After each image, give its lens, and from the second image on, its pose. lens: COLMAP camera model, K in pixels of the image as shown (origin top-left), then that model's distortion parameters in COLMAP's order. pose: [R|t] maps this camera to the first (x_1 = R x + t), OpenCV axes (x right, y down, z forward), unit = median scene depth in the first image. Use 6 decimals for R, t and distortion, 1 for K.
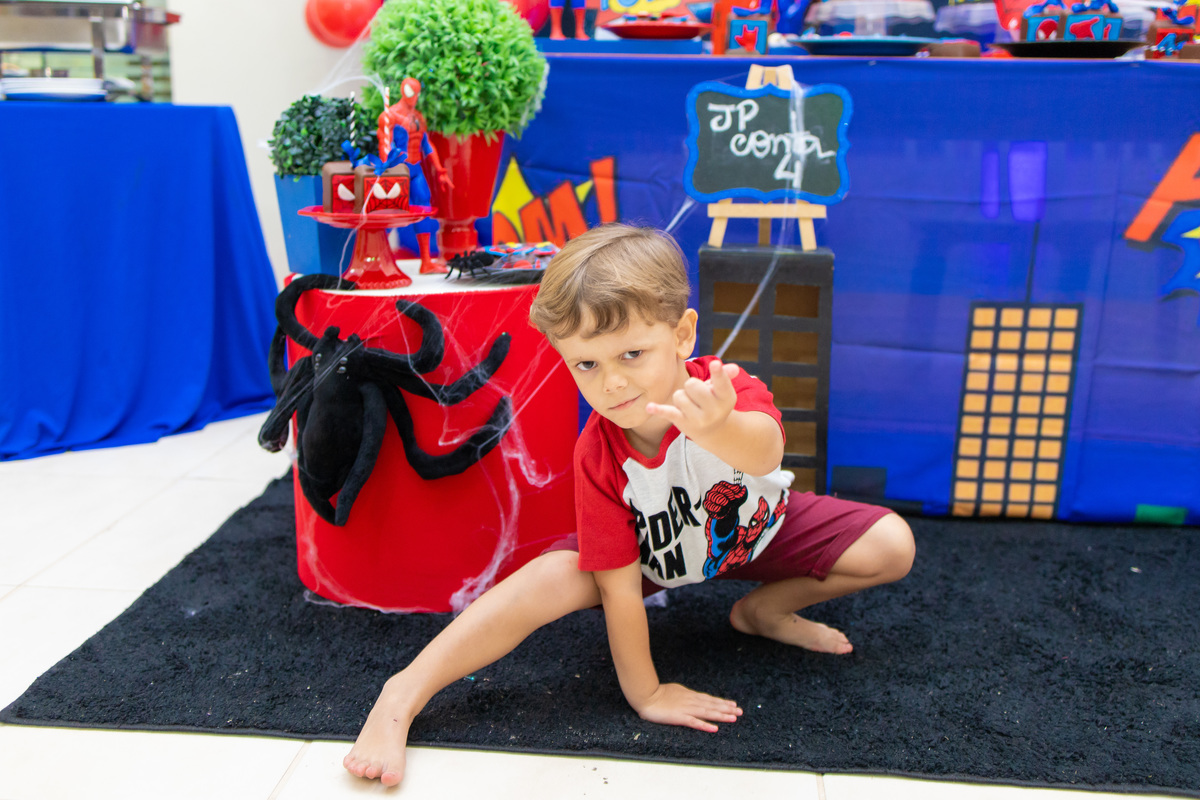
lens RADIAL K [[1276.8, 0, 609.8], [0, 1276.8, 375.5], [0, 0, 1]] dist [-0.015553, 0.000000]
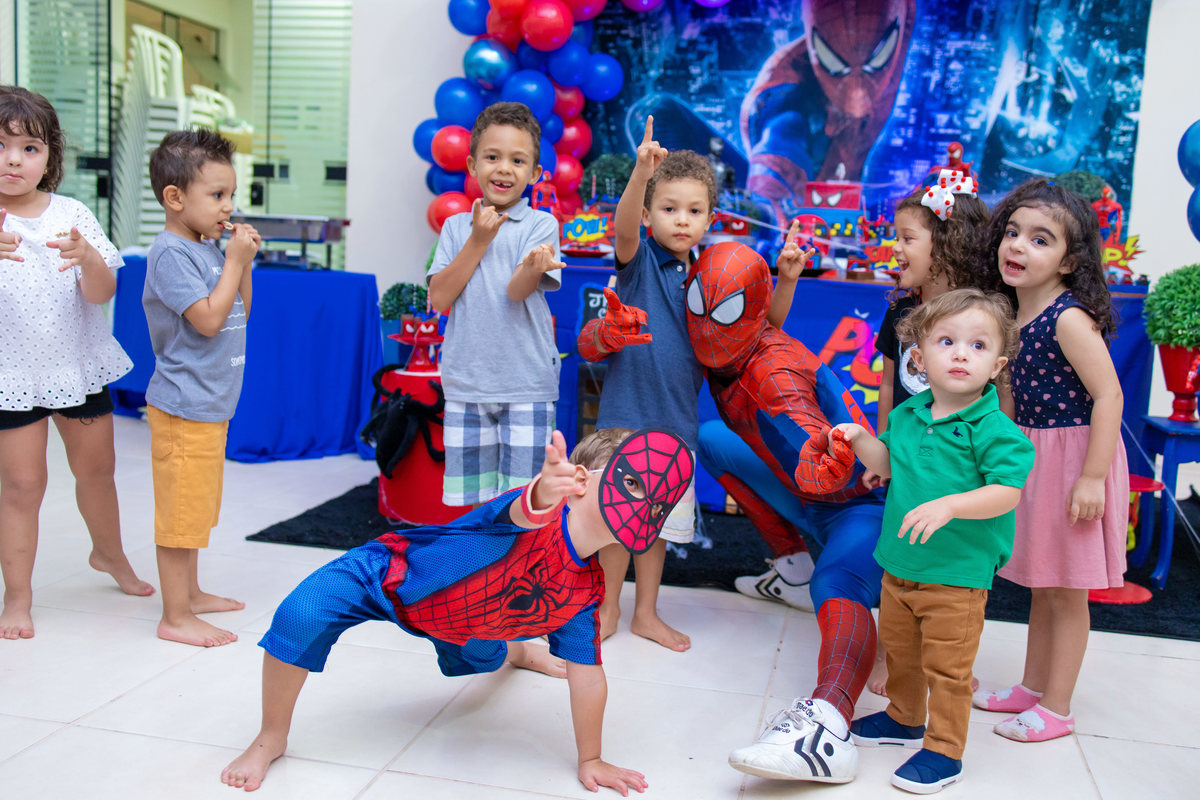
lens RADIAL K [[1192.3, 0, 608.1], [0, 1192.3, 392.8], [0, 0, 1]] dist [0.019345, 0.000000]
pose [[0.992367, 0.047554, -0.113785, 0.344162], [-0.057772, 0.994421, -0.088257, 0.118904], [0.108953, 0.094157, 0.989578, -0.916142]]
